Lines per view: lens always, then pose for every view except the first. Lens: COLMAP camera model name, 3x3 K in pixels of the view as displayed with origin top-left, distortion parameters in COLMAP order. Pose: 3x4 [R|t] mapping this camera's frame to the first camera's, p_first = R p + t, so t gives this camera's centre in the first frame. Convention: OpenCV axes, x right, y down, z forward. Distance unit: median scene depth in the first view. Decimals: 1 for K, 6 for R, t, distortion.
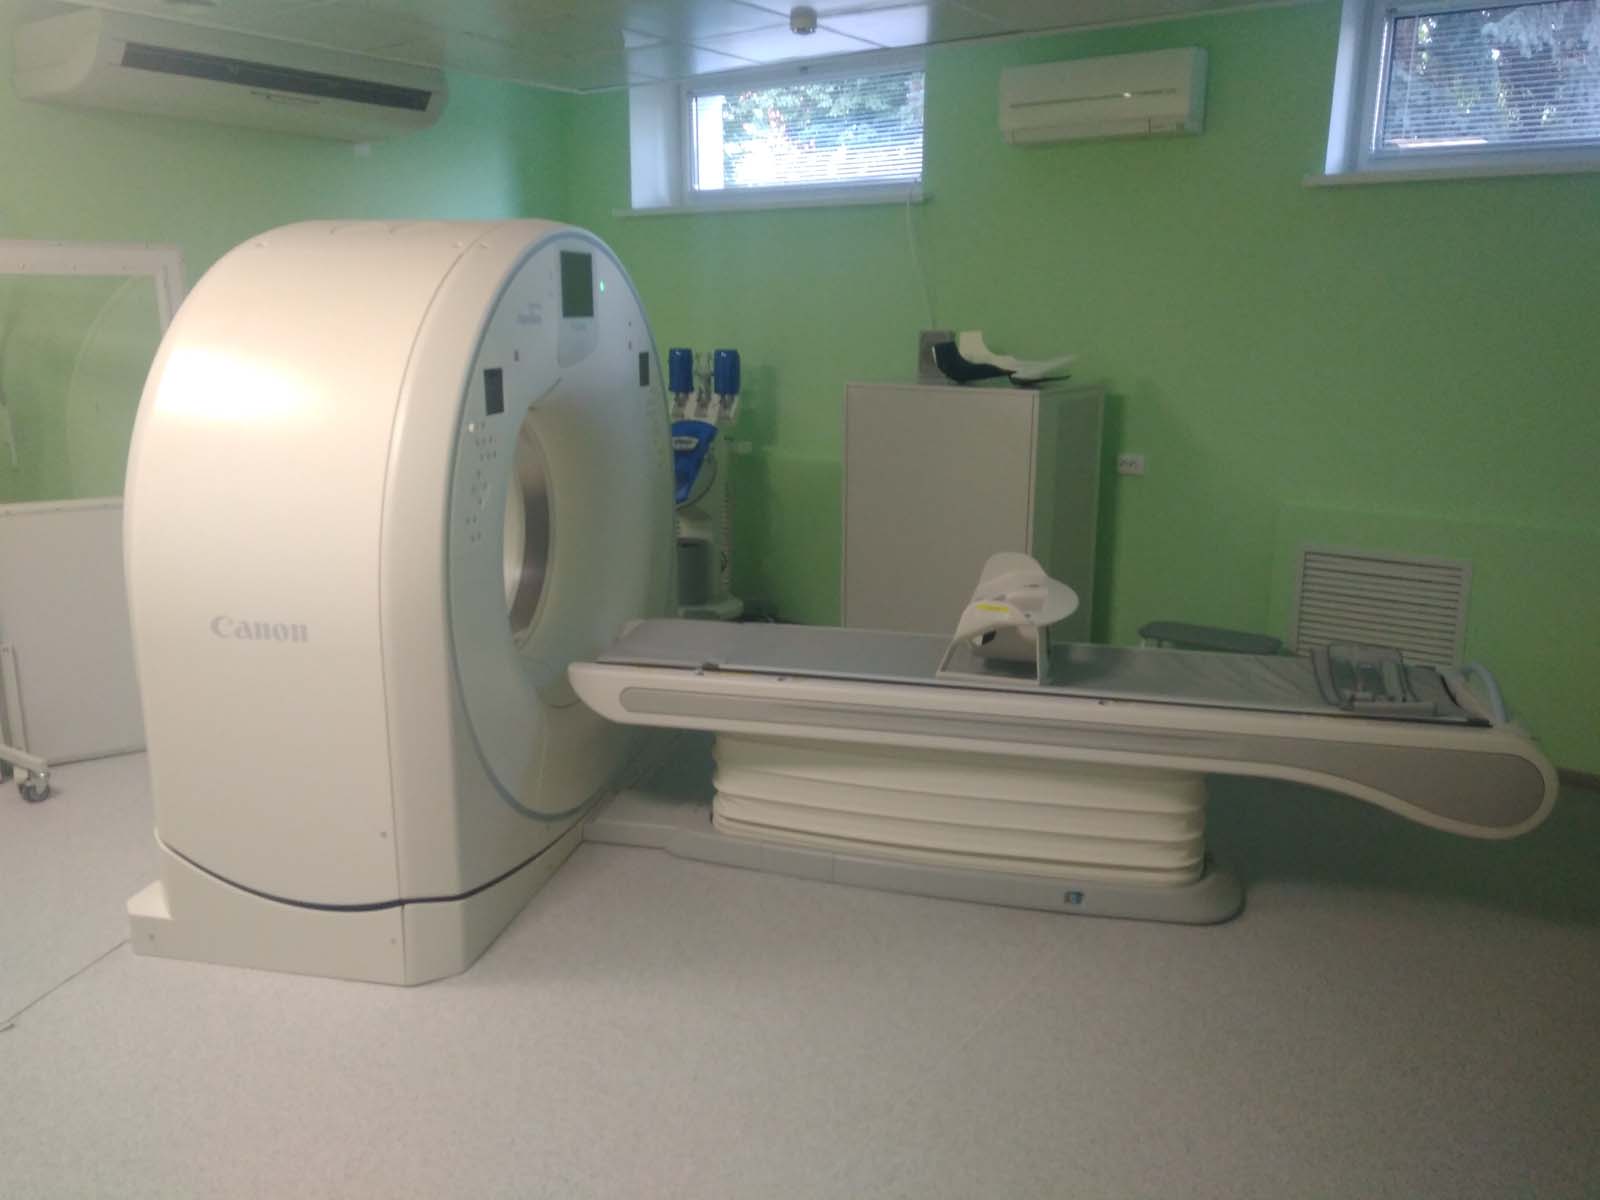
lens RADIAL K [[1259.1, 0, 800.0], [0, 1259.1, 600.0], [0, 0, 1]] dist [0.053289, -0.085694]
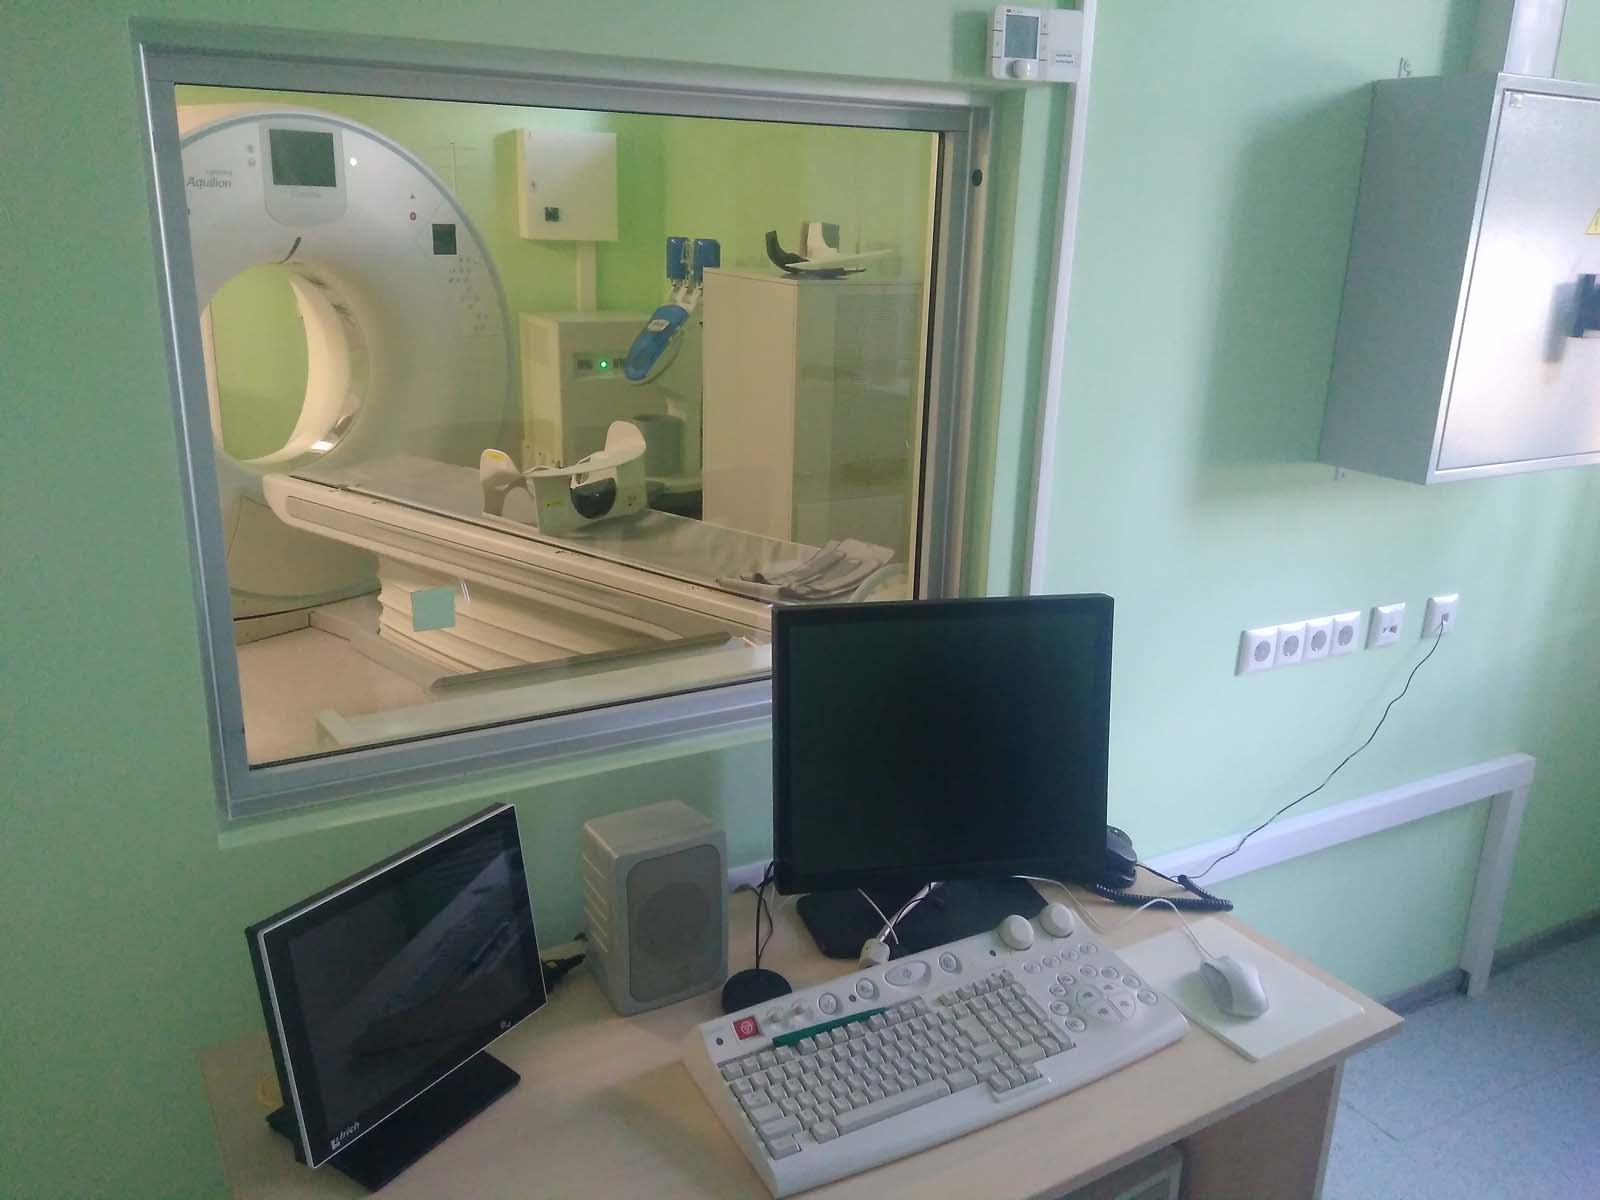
lens RADIAL K [[1259.1, 0, 800.0], [0, 1259.1, 600.0], [0, 0, 1]] dist [0.053289, -0.085694]
pose [[0.903092, 0.150890, -0.402066, 0.755655], [-0.126749, 0.988186, 0.086157, 0.001283], [0.410316, -0.026846, 0.911548, 0.079844]]
